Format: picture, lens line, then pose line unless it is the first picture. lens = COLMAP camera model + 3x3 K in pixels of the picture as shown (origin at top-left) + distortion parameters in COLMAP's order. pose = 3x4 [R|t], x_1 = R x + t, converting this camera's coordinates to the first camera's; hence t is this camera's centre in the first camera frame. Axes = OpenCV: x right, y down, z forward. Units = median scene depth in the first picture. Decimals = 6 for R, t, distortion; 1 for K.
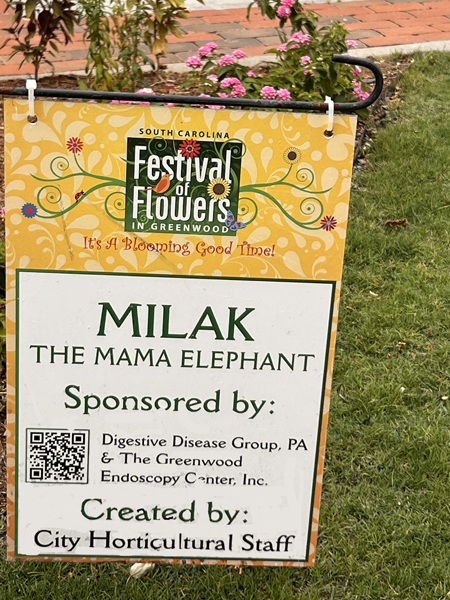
lens RADIAL K [[1330.3, 0, 224.5], [0, 1330.3, 299.8], [0, 0, 1]] dist [0.034075, 0.000000]
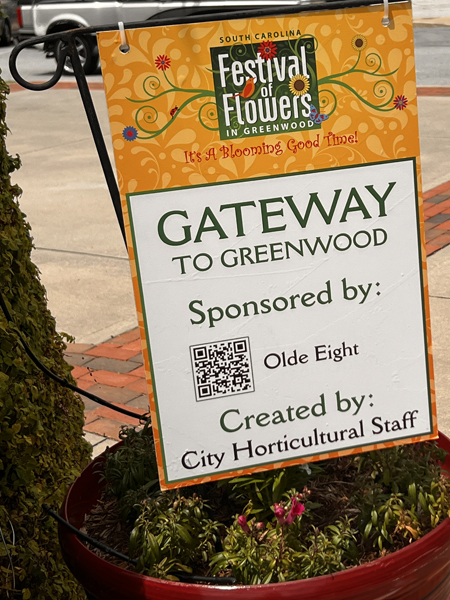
lens RADIAL K [[750.0, 0, 226.0], [0, 750.0, 300.4], [0, 0, 1]] dist [0.020196, 0.000000]
pose [[0.977248, -0.187919, 0.098355, -0.153313], [0.202104, 0.965704, -0.163000, 0.171194], [-0.064351, 0.179170, 0.981711, 0.426176]]
